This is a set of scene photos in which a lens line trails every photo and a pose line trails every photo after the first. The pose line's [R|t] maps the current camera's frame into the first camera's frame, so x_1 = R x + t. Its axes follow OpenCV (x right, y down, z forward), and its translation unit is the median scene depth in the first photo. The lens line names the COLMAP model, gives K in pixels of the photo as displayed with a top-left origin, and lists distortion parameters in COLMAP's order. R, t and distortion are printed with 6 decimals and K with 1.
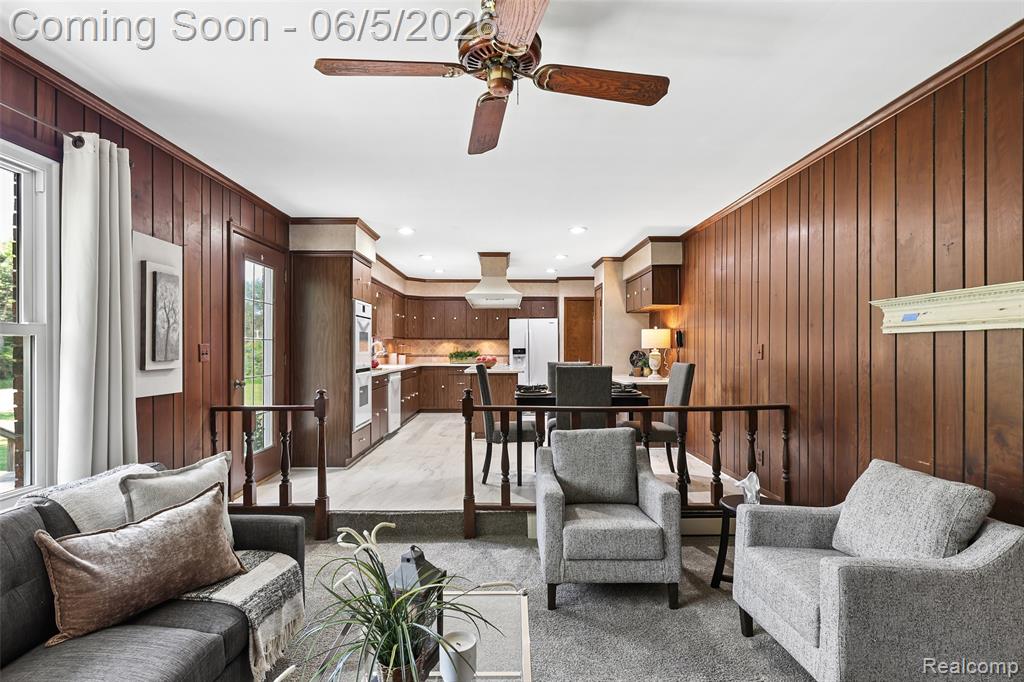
lens RADIAL K [[504.4, 0, 512.7], [0, 504.4, 346.8], [0, 0, 1]] dist [0.000220, -0.001268]
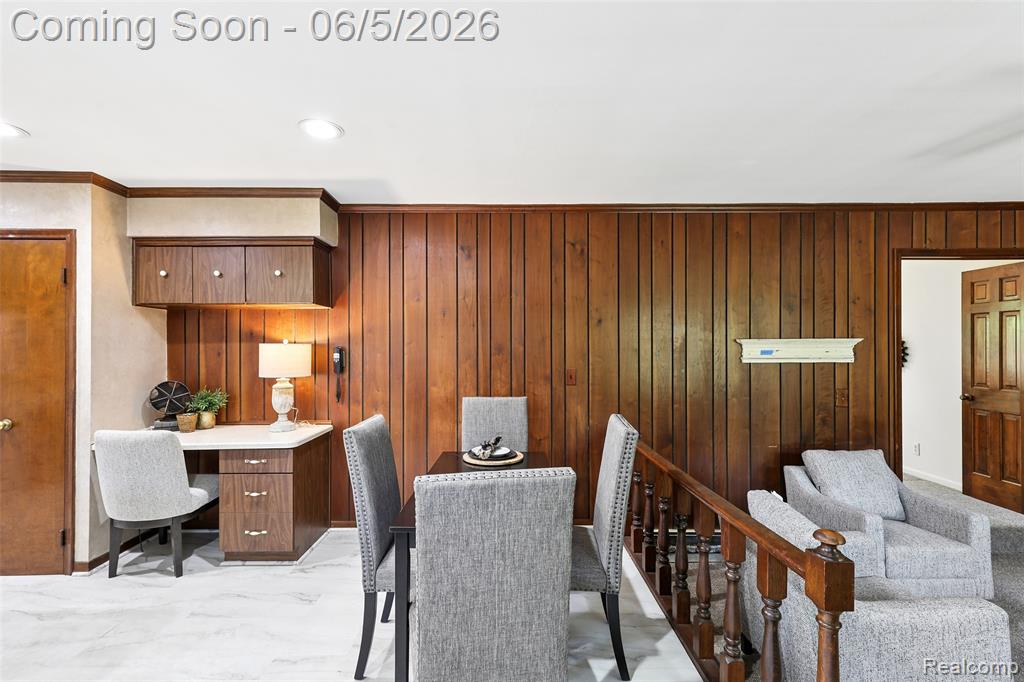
lens RADIAL K [[468.9, 0, 508.7], [0, 468.9, 347.3], [0, 0, 1]] dist [0.003558, 0.000384]
pose [[0.015251, -0.000164, 0.999884, -0.313607], [-0.000026, 1.000000, 0.000164, -0.037132], [-0.999884, -0.000028, 0.015251, 0.875214]]
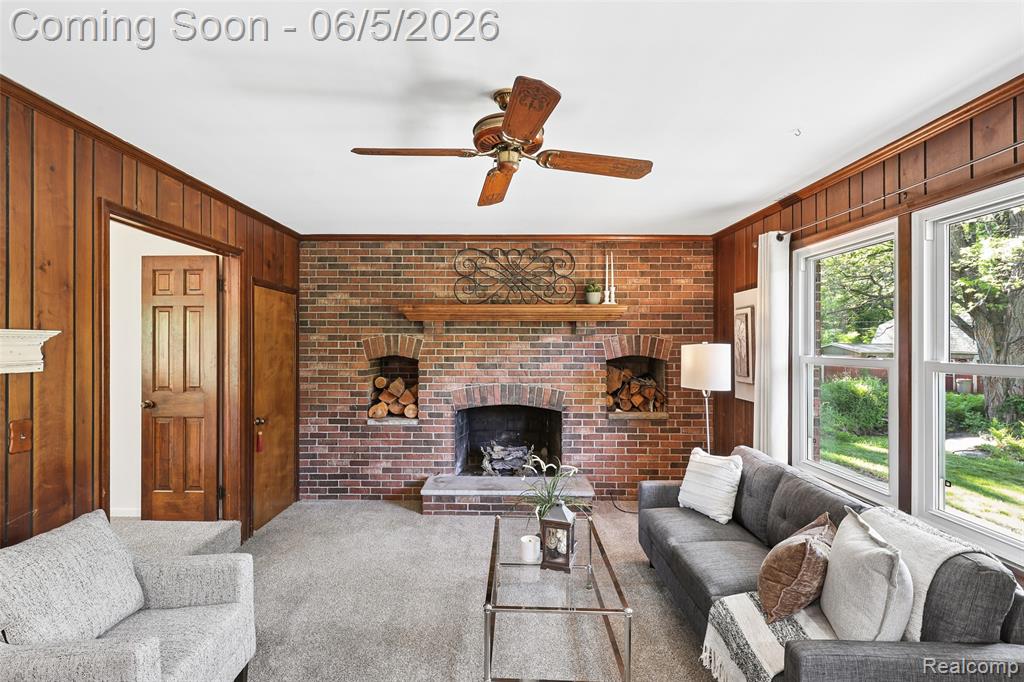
lens RADIAL K [[475.8, 0, 497.0], [0, 475.8, 342.4], [0, 0, 1]] dist [0.000164, -0.000335]
pose [[-0.999293, 0.000813, 0.037595, -0.014738], [0.000603, 0.999984, -0.005591, -0.037264], [-0.037599, -0.005565, -0.999277, 0.769614]]
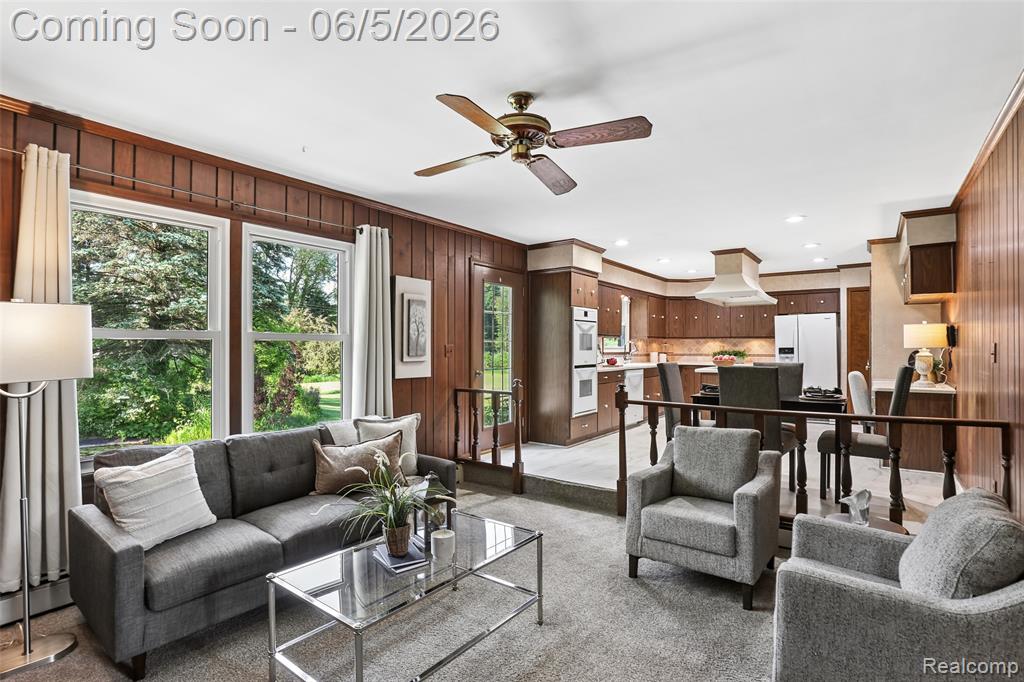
lens RADIAL K [[504.8, 0, 512.0], [0, 504.8, 341.0], [0, 0, 1]] dist [-0.024139, -0.000671]
pose [[0.795746, -0.006742, -0.605593, 0.287711], [0.001533, 0.999957, -0.009118, -0.001985], [0.605629, 0.006327, 0.795722, -0.036444]]
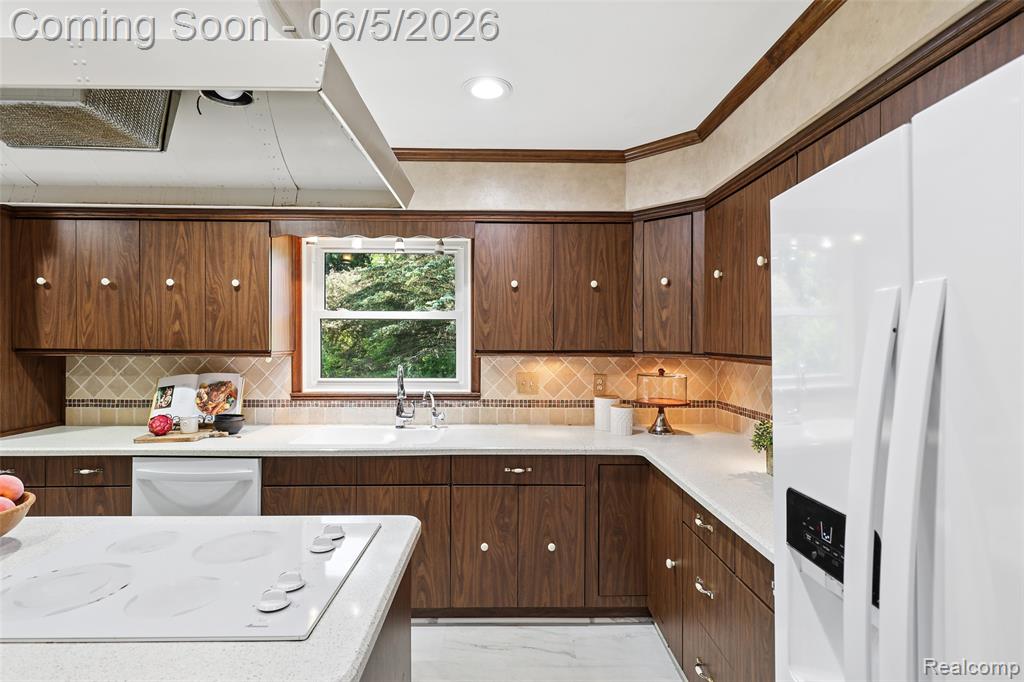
lens RADIAL K [[528.0, 0, 512.0], [0, 528.0, 341.0], [0, 0, 1]] dist [0.014819, -0.000264]
pose [[-0.000450, 0.003114, -0.999995, 0.192809], [0.000726, 0.999995, 0.003114, -0.044204], [1.000000, -0.000724, -0.000453, 1.630490]]
